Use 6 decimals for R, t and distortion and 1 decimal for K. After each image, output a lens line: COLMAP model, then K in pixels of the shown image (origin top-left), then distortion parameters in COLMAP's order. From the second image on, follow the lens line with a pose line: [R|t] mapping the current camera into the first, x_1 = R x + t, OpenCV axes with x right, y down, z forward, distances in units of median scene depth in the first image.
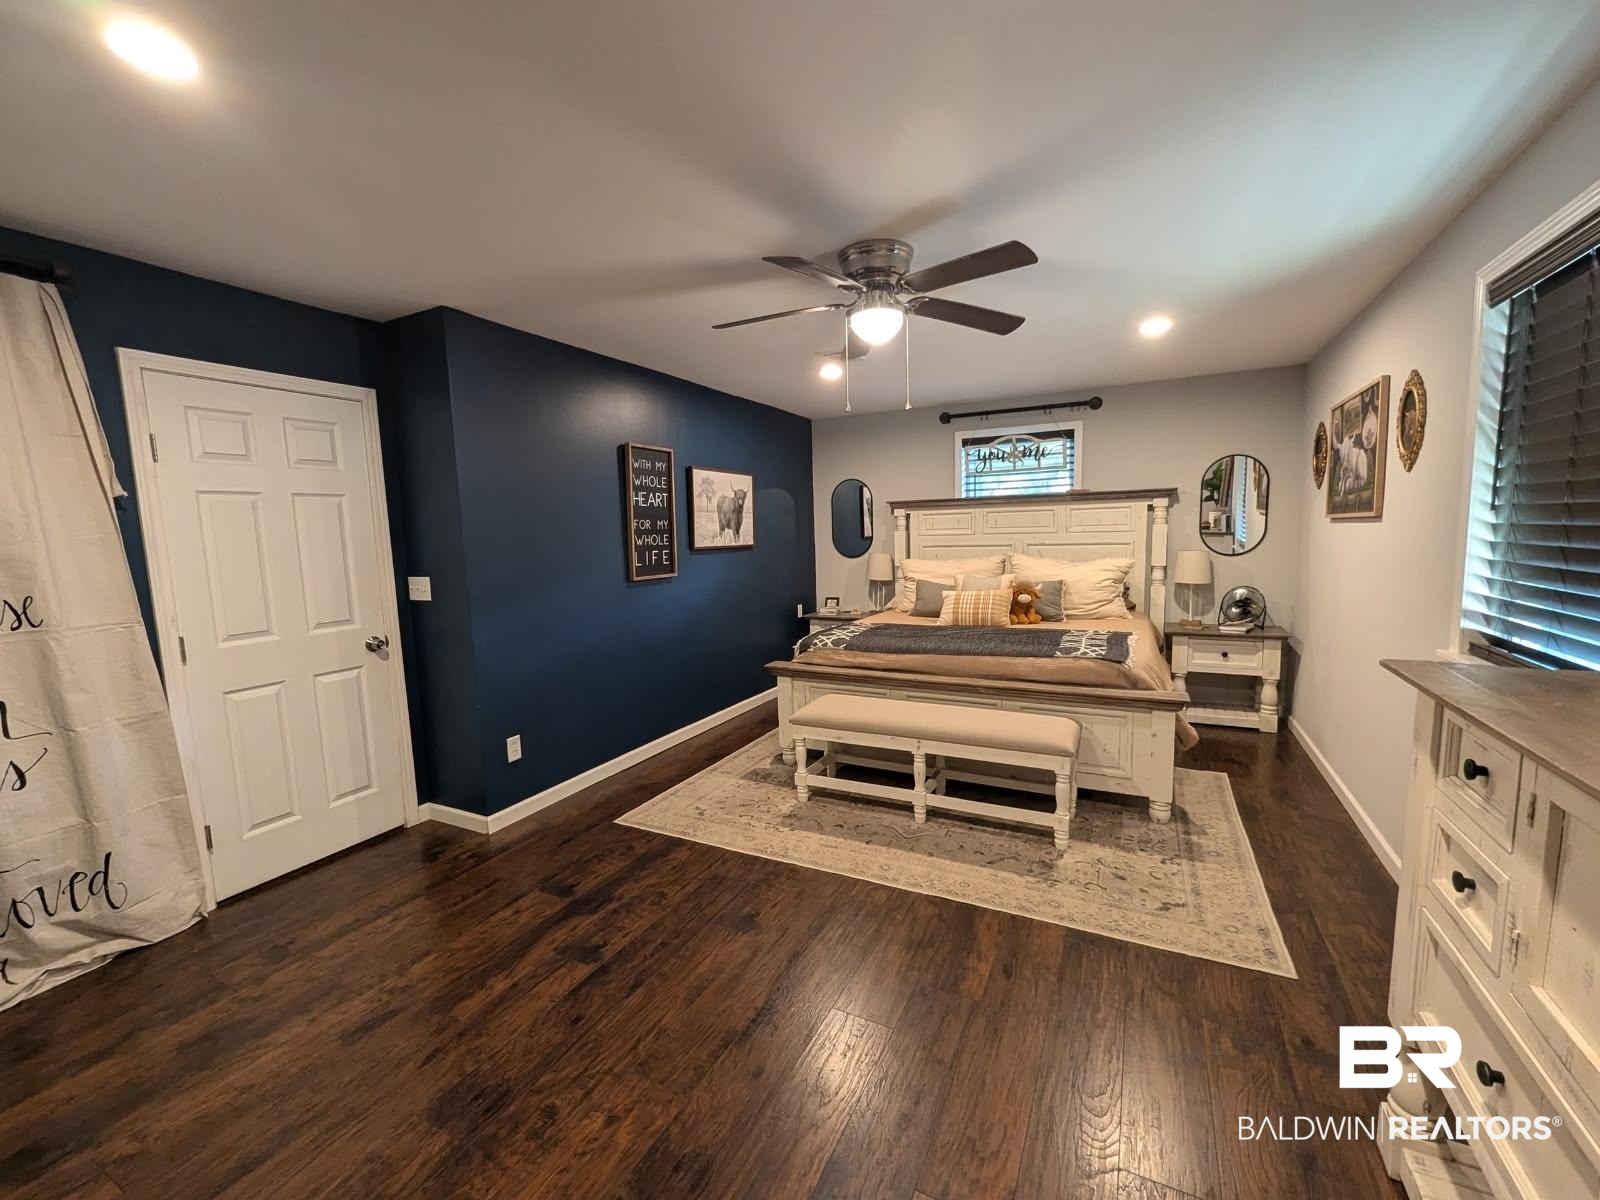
lens RADIAL K [[674.1, 0, 800.0], [0, 674.1, 600.0], [0, 0, 1]] dist [-0.001484, -0.000033]
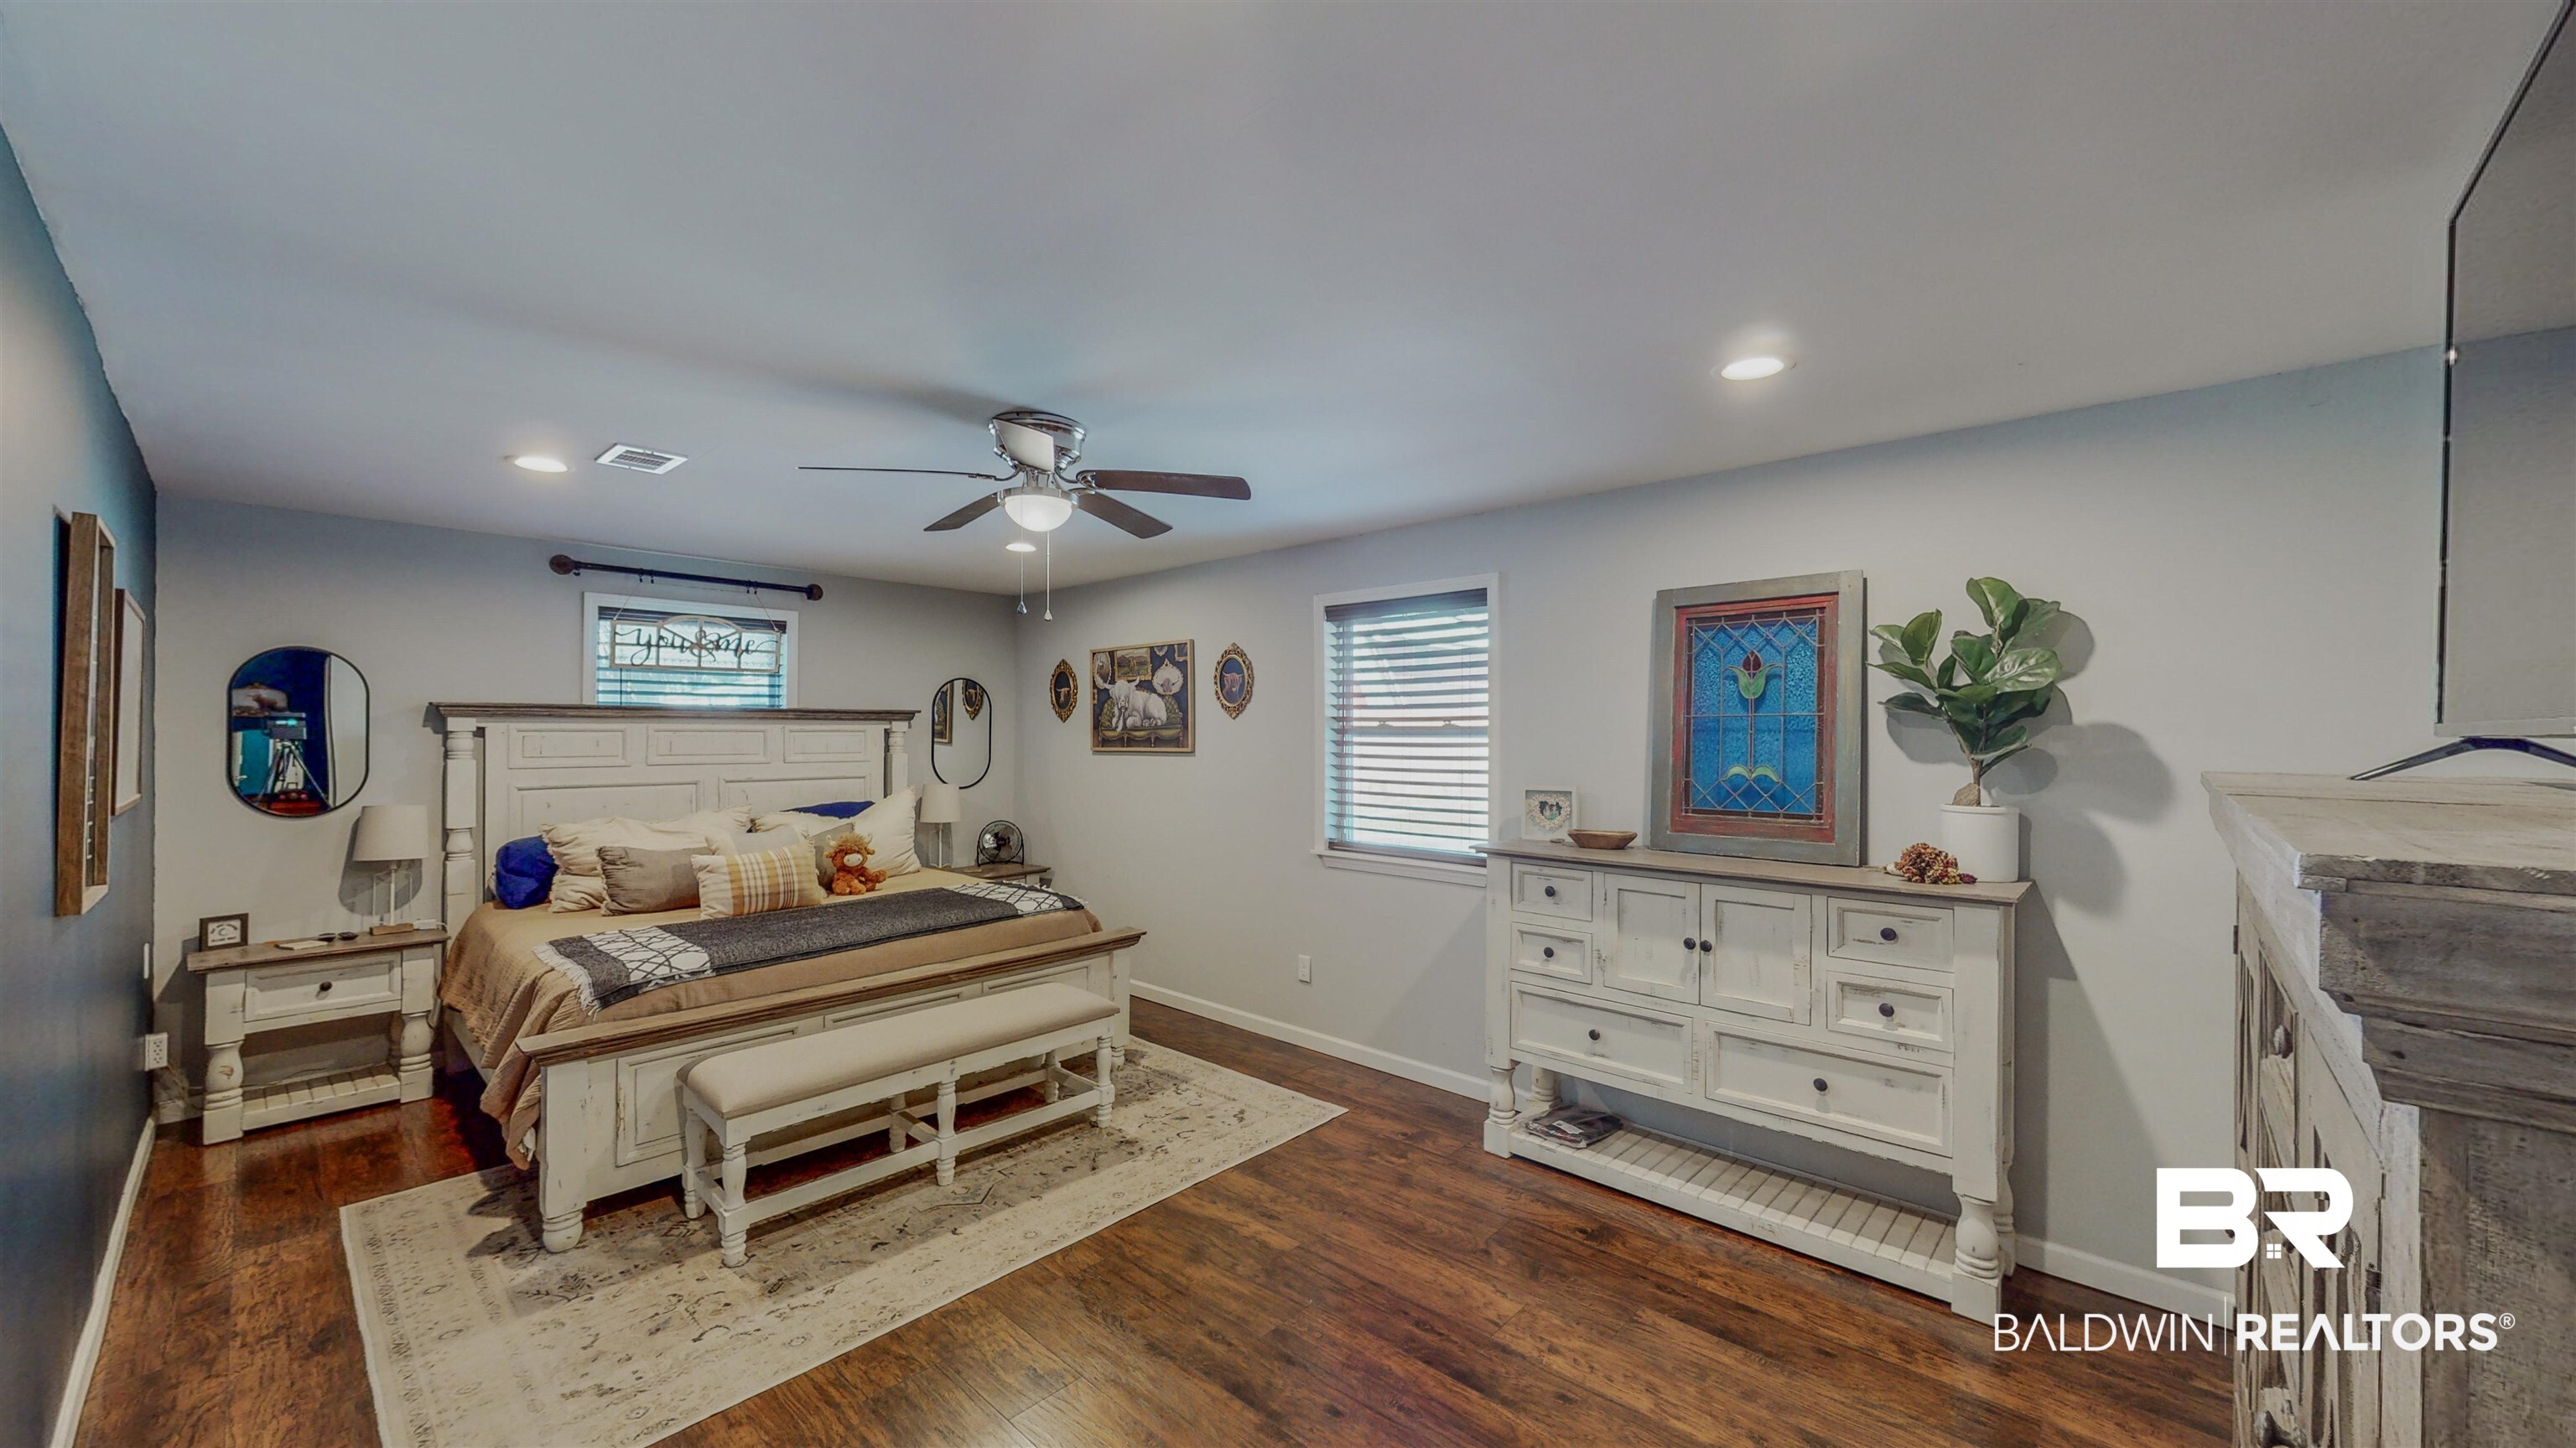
lens RADIAL K [[943.7, 0, 1288.9], [0, 943.7, 727.8], [0, 0, 1]] dist [-0.000116, -0.000100]
pose [[0.251441, 0.035416, 0.967225, -0.640717], [0.091886, 0.993943, -0.060281, -0.041753], [-0.963501, 0.104031, 0.246664, 0.351199]]
